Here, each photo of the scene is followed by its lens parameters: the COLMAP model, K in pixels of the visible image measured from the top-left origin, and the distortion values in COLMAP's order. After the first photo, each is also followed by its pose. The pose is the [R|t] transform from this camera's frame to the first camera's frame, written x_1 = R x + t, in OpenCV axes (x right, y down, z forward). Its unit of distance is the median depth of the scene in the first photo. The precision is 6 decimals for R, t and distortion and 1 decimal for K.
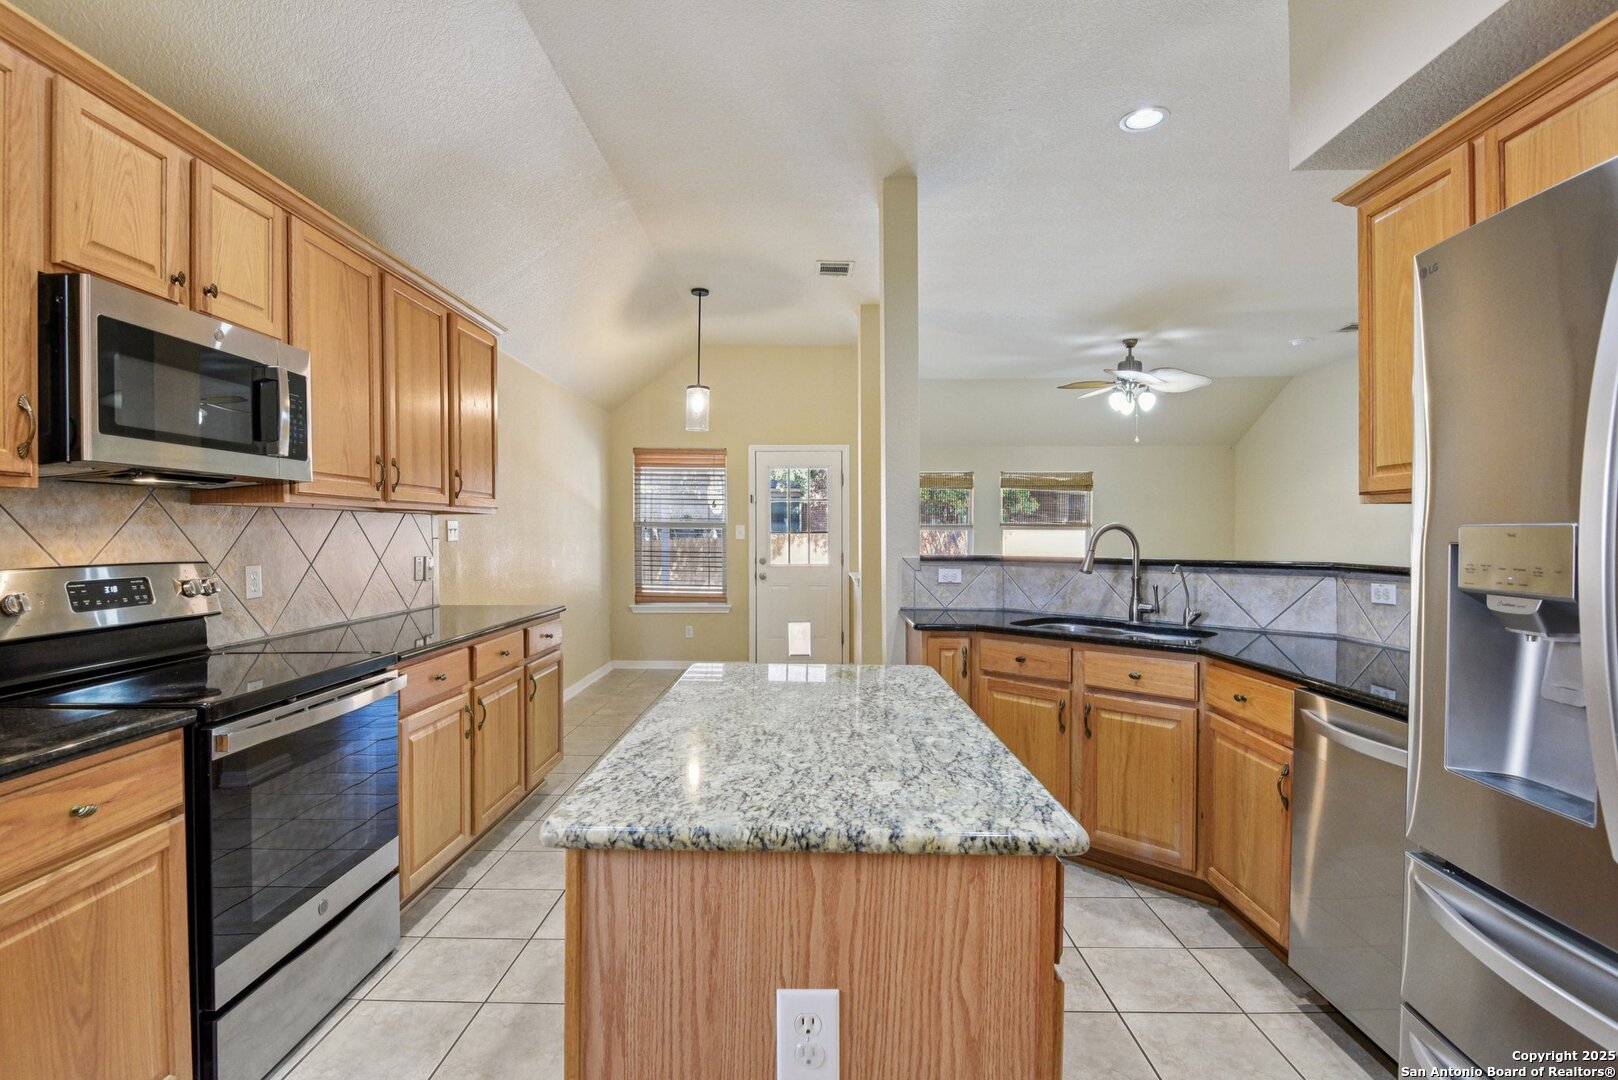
lens RADIAL K [[790.0, 0, 810.4], [0, 790.0, 534.2], [0, 0, 1]] dist [-0.001934, -0.010860]
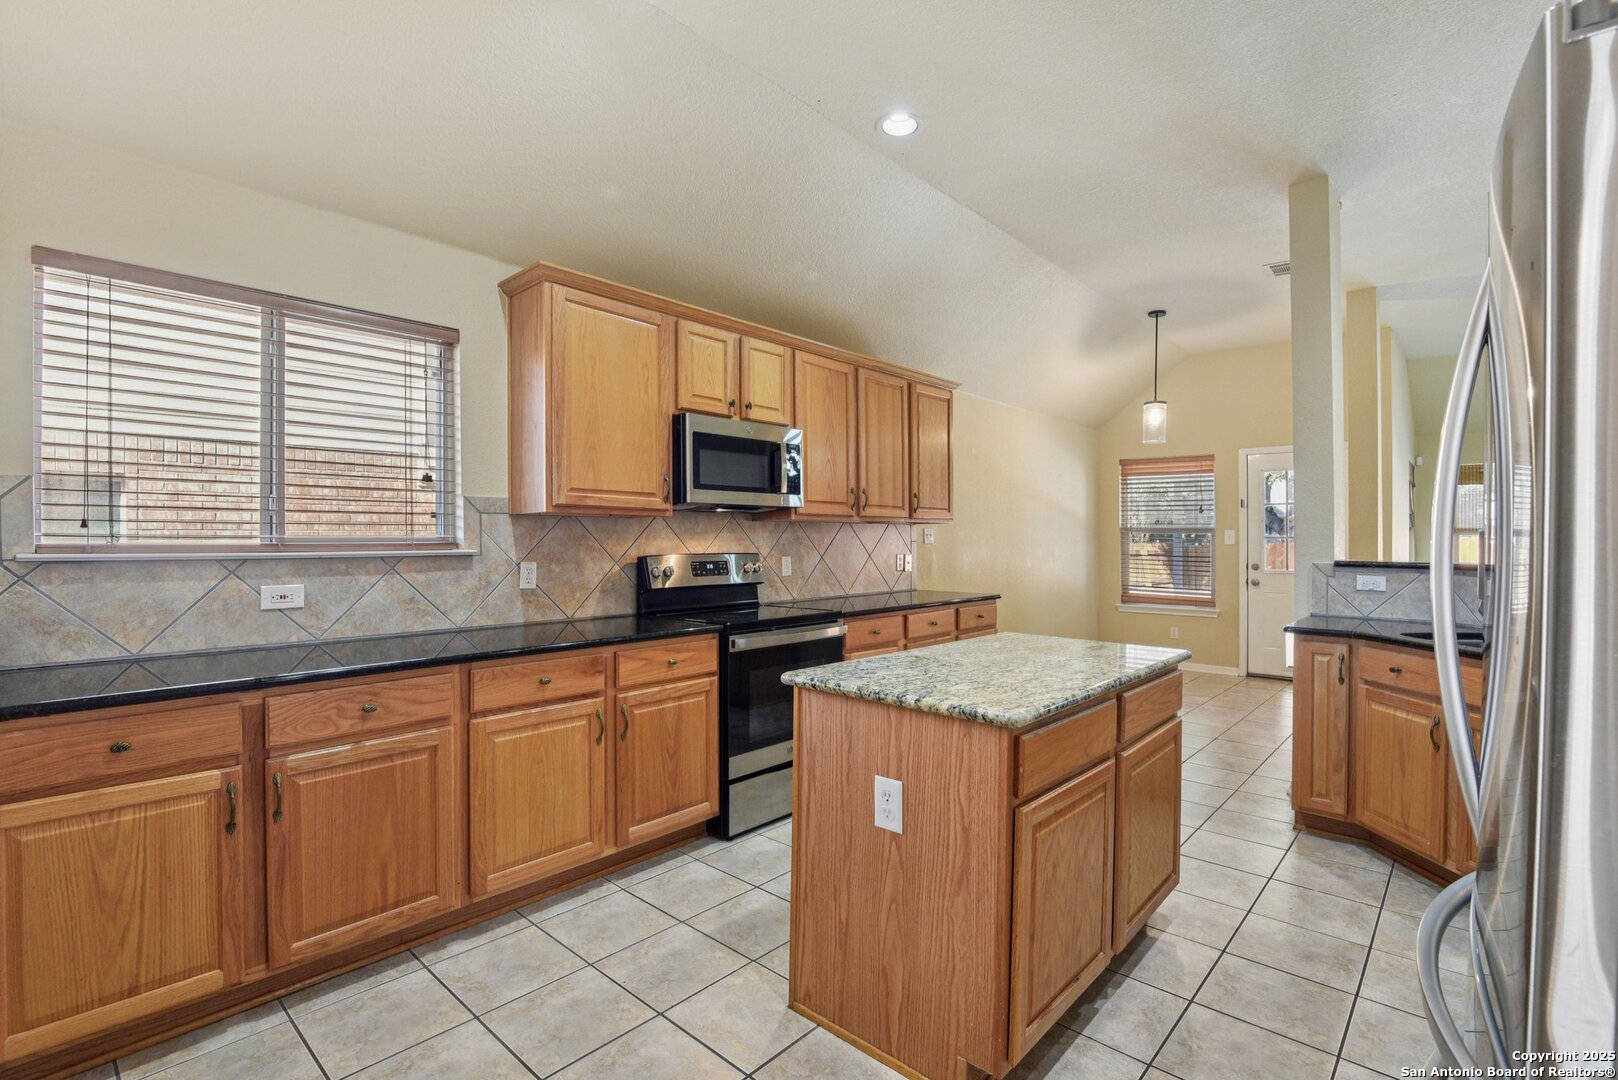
lens RADIAL K [[756.8, 0, 805.8], [0, 756.8, 535.1], [0, 0, 1]] dist [-0.002936, -0.001639]
pose [[0.748791, -0.001309, -0.662805, 0.483731], [-0.002121, 0.999988, -0.004372, 0.000833], [0.662803, 0.004679, 0.748780, -0.226559]]
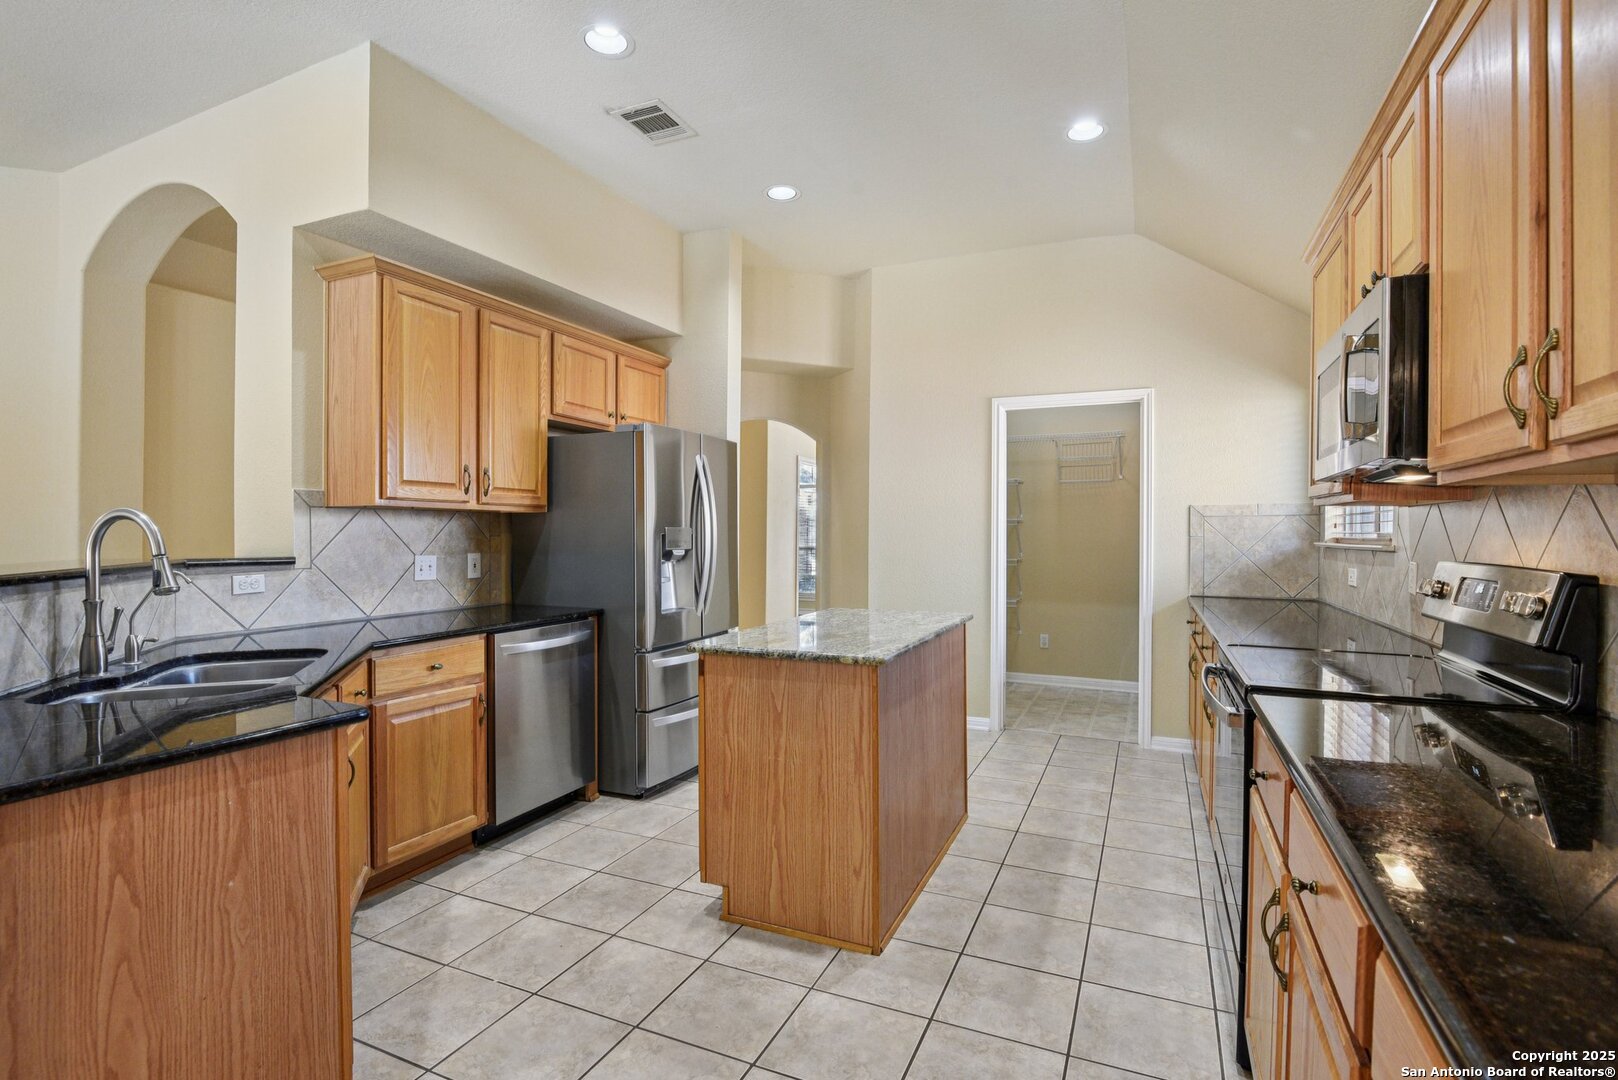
lens RADIAL K [[782.8, 0, 798.1], [0, 782.8, 536.7], [0, 0, 1]] dist [-0.005823, -0.000525]
pose [[-0.912449, -0.004918, 0.409160, -0.476025], [-0.003434, 0.999985, 0.004362, 0.004418], [-0.409175, 0.002576, -0.912452, 2.027183]]
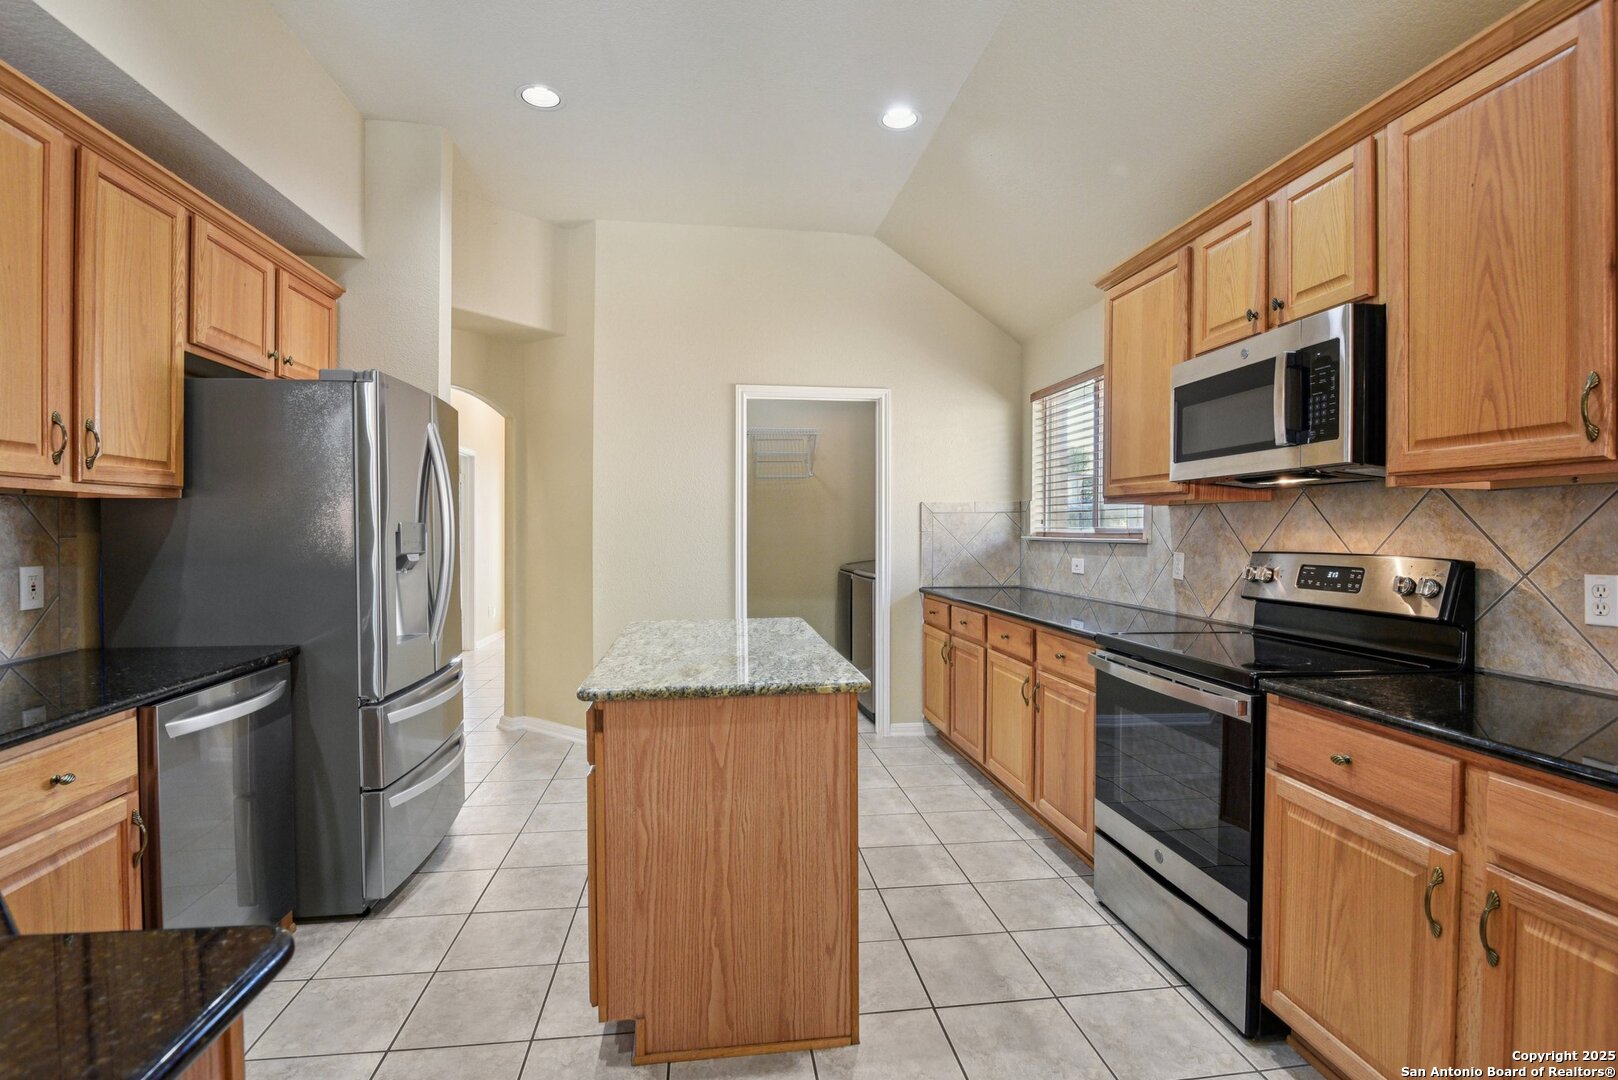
lens RADIAL K [[790.0, 0, 810.4], [0, 790.0, 534.2], [0, 0, 1]] dist [-0.001934, -0.010860]
pose [[-0.990240, 0.000942, -0.139369, 0.031390], [0.000064, 0.999980, 0.006306, 0.002842], [0.139372, 0.006235, -0.990220, 1.876315]]
